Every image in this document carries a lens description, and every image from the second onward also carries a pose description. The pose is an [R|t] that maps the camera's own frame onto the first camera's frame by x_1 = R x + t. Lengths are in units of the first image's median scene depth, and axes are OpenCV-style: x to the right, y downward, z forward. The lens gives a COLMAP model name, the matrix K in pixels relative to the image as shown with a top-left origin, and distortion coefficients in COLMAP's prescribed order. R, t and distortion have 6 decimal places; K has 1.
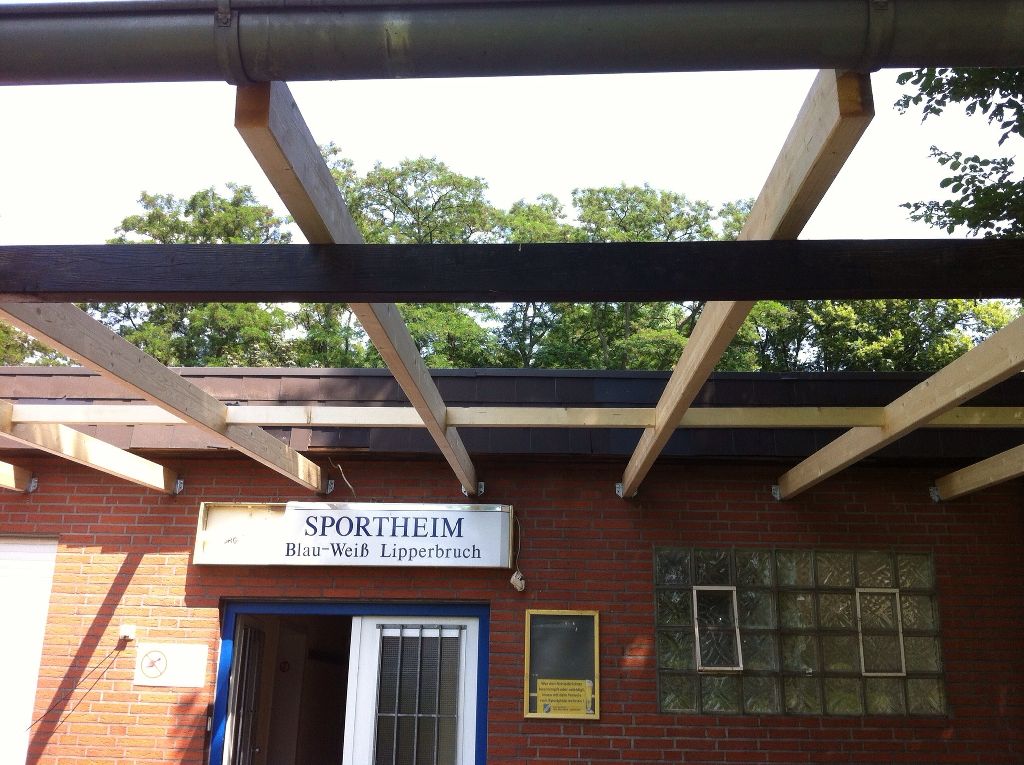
lens RADIAL K [[986.6, 0, 512.0], [0, 986.6, 382.5], [0, 0, 1]] dist [0.121976, -0.357711]
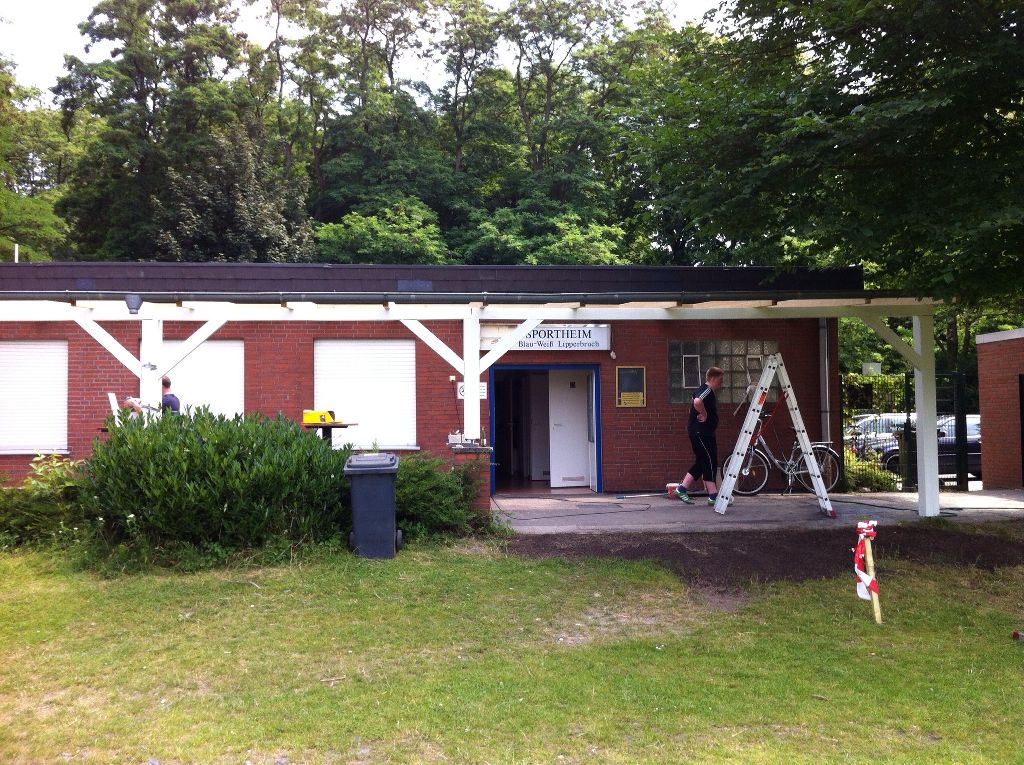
lens RADIAL K [[986.6, 0, 512.0], [0, 986.6, 382.5], [0, 0, 1]] dist [0.121976, -0.357711]
pose [[0.991443, -0.025956, 0.127937, -0.551945], [-0.009882, 0.962300, 0.271810, -0.392395], [-0.130169, -0.270749, 0.953809, -1.304946]]
